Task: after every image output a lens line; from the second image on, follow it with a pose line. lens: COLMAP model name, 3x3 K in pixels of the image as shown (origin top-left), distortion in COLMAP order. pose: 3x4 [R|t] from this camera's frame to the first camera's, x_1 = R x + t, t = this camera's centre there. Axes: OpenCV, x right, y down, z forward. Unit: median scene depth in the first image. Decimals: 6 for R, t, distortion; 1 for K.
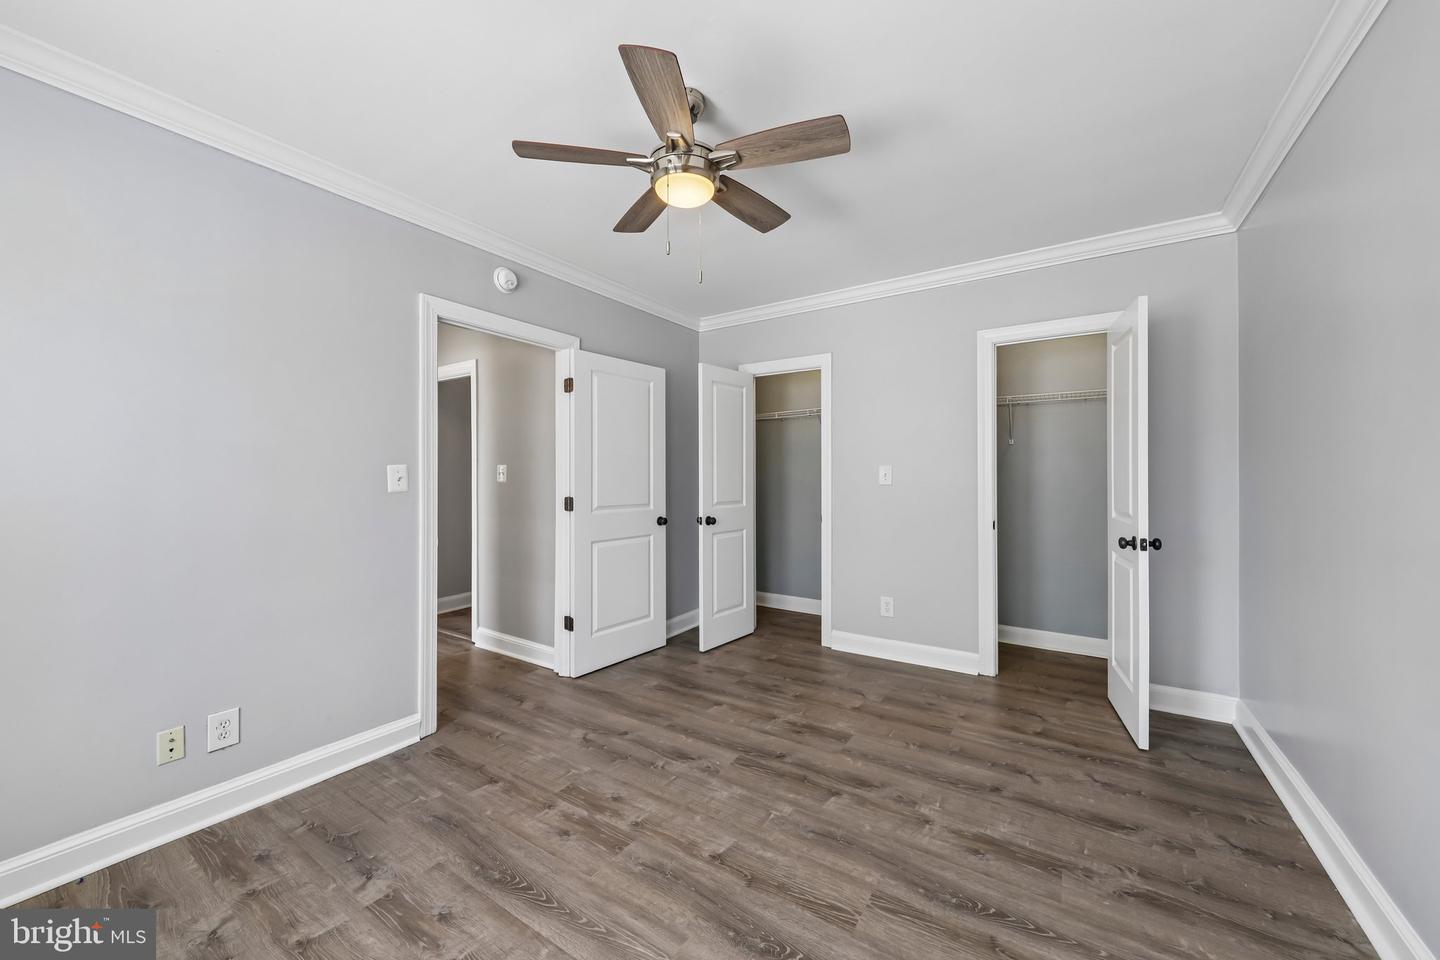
lens RADIAL K [[536.2, 0, 719.0], [0, 536.2, 472.4], [0, 0, 1]] dist [-0.000488, -0.000090]
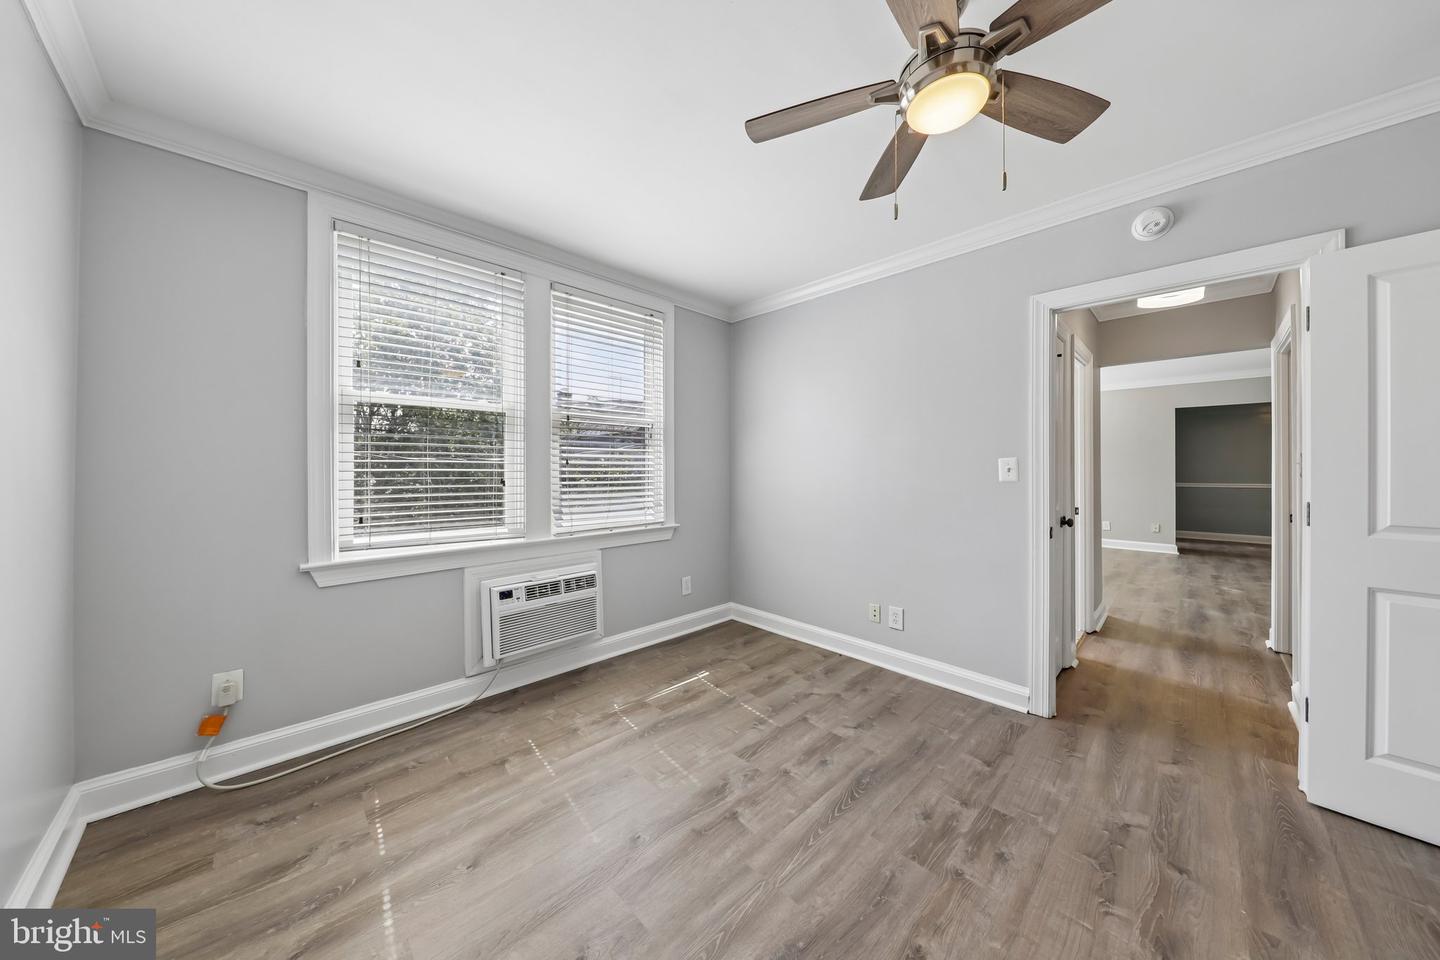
lens RADIAL K [[476.3, 0, 715.3], [0, 476.3, 467.2], [0, 0, 1]] dist [0.000518, -0.002120]
pose [[-0.215113, 0.000245, -0.976589, 0.517121], [0.003704, 0.999993, -0.000565, 0.004088], [0.976582, -0.003739, -0.215113, 0.605473]]
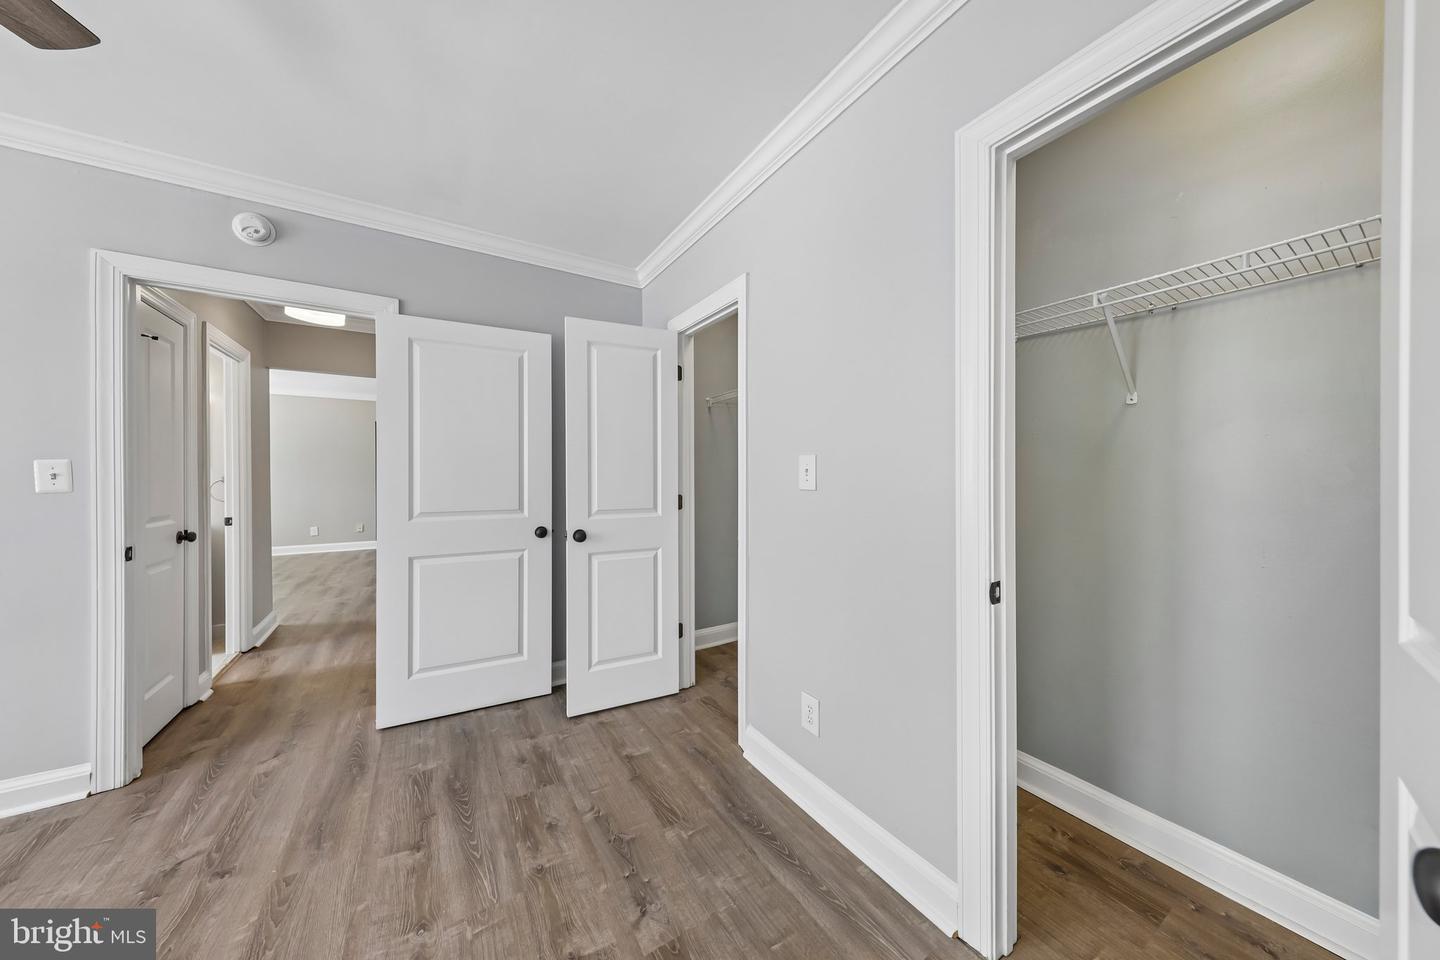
lens RADIAL K [[461.6, 0, 723.0], [0, 461.6, 475.0], [0, 0, 1]] dist [-0.000838, -0.000175]
pose [[0.908245, 0.001111, -0.418437, 0.623696], [0.002233, 0.999969, 0.007502, 0.006255], [0.418433, -0.007748, 0.908215, 0.784440]]
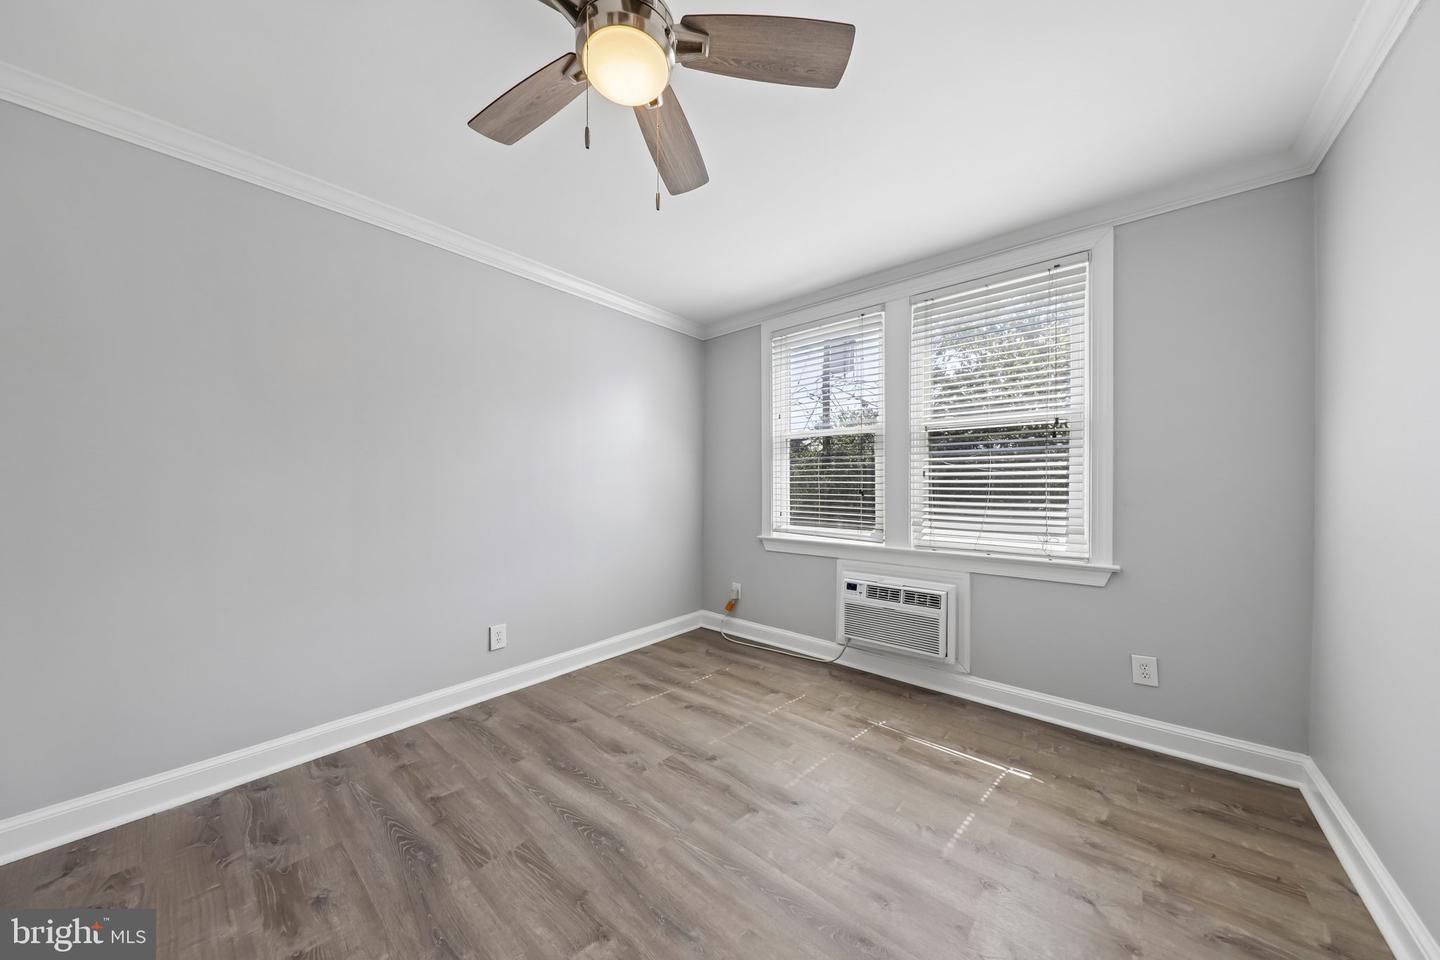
lens RADIAL K [[468.4, 0, 706.2], [0, 468.4, 485.7], [0, 0, 1]] dist [-0.000112, -0.000080]
pose [[-0.989488, 0.002432, 0.144596, -0.189907], [0.002438, 0.999997, -0.000136, 0.016517], [-0.144596, 0.000218, -0.989491, 1.188002]]
